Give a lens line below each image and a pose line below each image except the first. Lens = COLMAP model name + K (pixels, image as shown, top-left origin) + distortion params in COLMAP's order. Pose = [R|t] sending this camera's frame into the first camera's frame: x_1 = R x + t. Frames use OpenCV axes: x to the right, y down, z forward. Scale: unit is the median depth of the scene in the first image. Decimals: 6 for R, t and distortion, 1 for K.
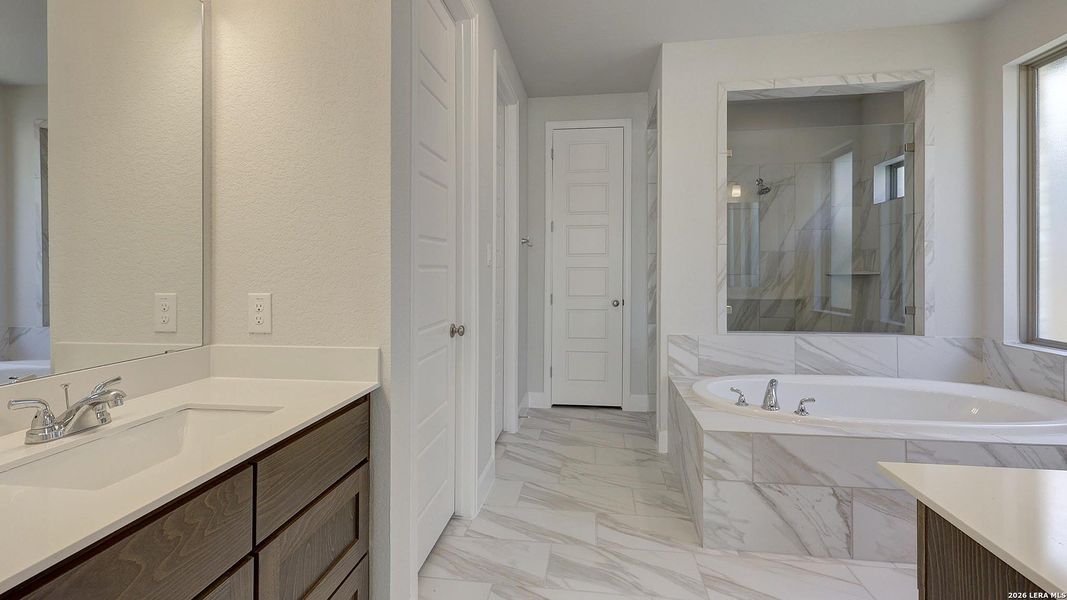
lens RADIAL K [[479.1, 0, 539.5], [0, 479.1, 274.8], [0, 0, 1]] dist [-0.000414, 0.000221]
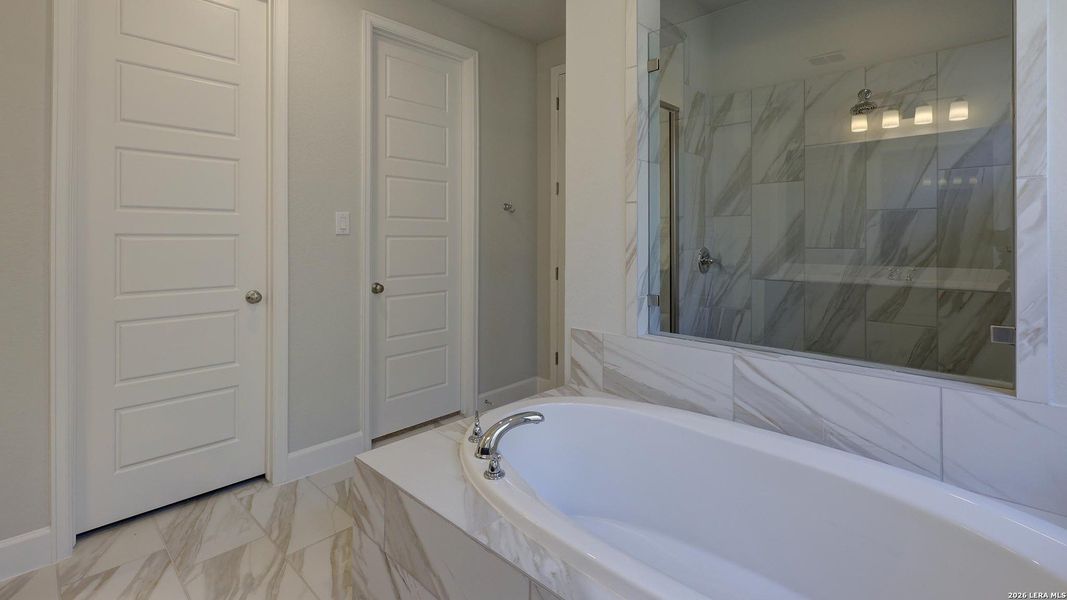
lens RADIAL K [[487.2, 0, 534.3], [0, 487.2, 240.9], [0, 0, 1]] dist [-0.001200, 0.000396]
pose [[0.809711, 0.008130, -0.586772, 0.708631], [-0.010381, 0.999946, -0.000470, -0.008017], [0.586736, 0.006472, 0.809752, 0.387847]]
